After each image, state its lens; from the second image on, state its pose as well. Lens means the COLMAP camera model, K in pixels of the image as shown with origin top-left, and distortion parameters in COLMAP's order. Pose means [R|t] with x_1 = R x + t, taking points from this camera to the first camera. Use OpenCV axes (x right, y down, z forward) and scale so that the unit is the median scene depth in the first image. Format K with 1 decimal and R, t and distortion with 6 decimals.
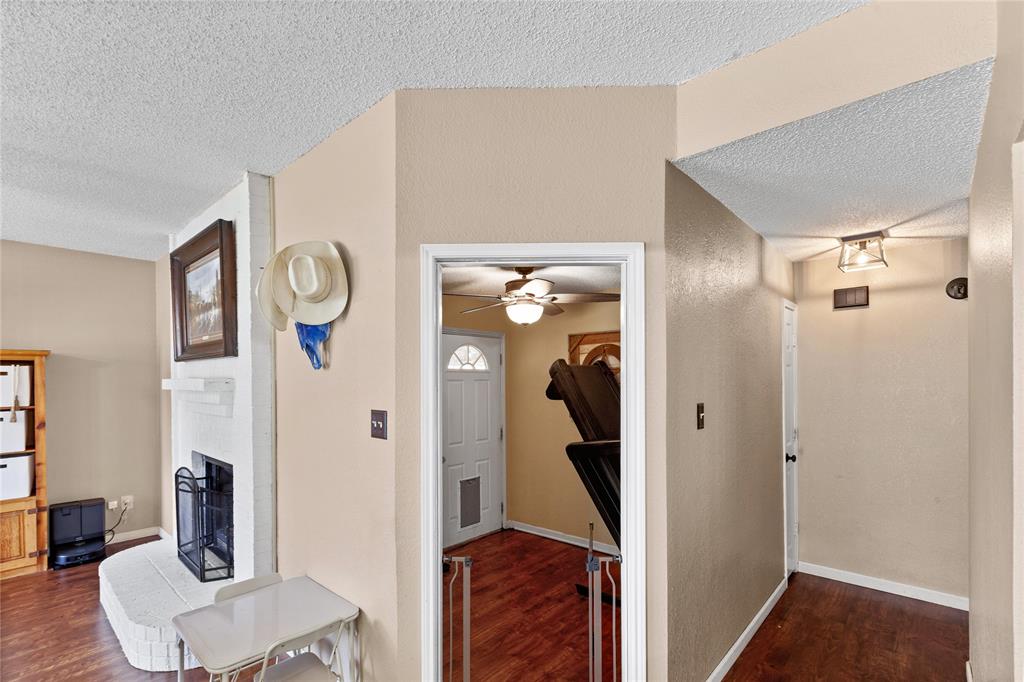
lens RADIAL K [[470.2, 0, 507.6], [0, 470.2, 377.4], [0, 0, 1]] dist [-0.000529, -0.000102]
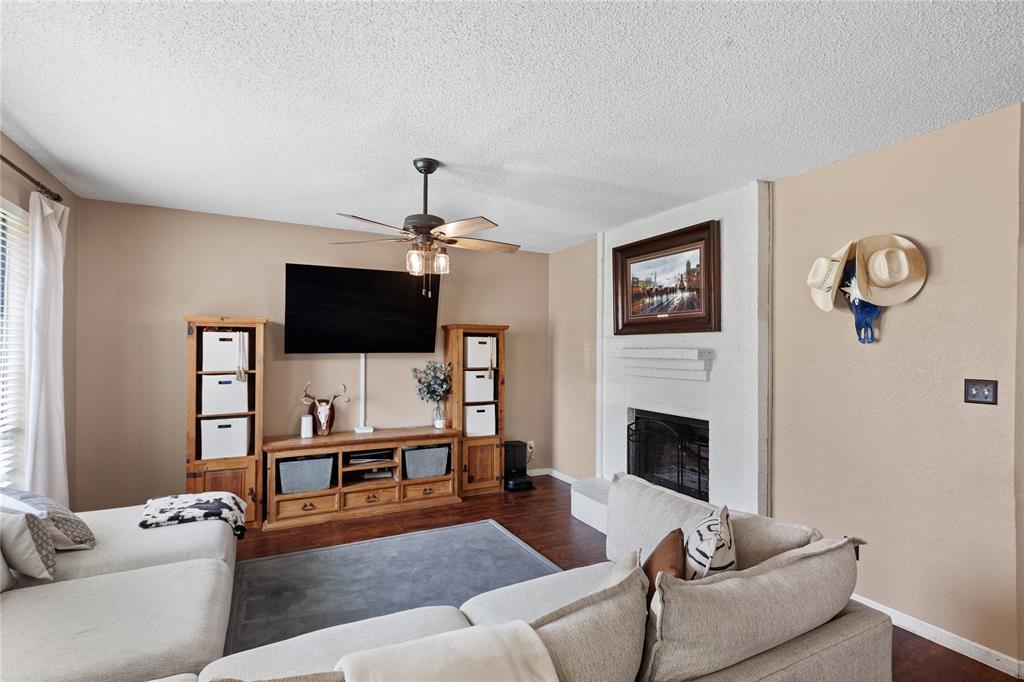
lens RADIAL K [[478.2, 0, 507.8], [0, 478.2, 348.4], [0, 0, 1]] dist [-0.000991, -0.000072]
pose [[0.936785, 0.015604, -0.349556, -0.514889], [-0.017013, 0.999855, -0.000960, 0.007455], [0.349491, 0.006847, 0.936915, -0.273664]]
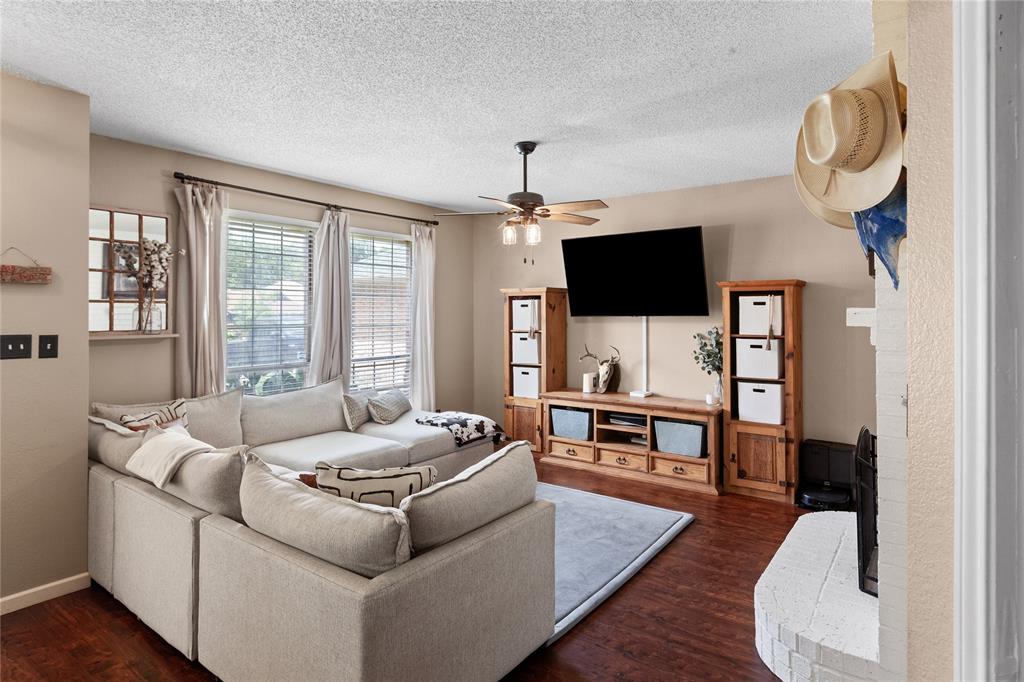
lens RADIAL K [[559.4, 0, 515.0], [0, 559.4, 307.6], [0, 0, 1]] dist [0.000324, -0.001296]
pose [[0.108883, 0.001113, -0.994054, 0.117453], [-0.002251, 0.999997, 0.000873, 0.001498], [0.994052, 0.002142, 0.108885, 0.302322]]
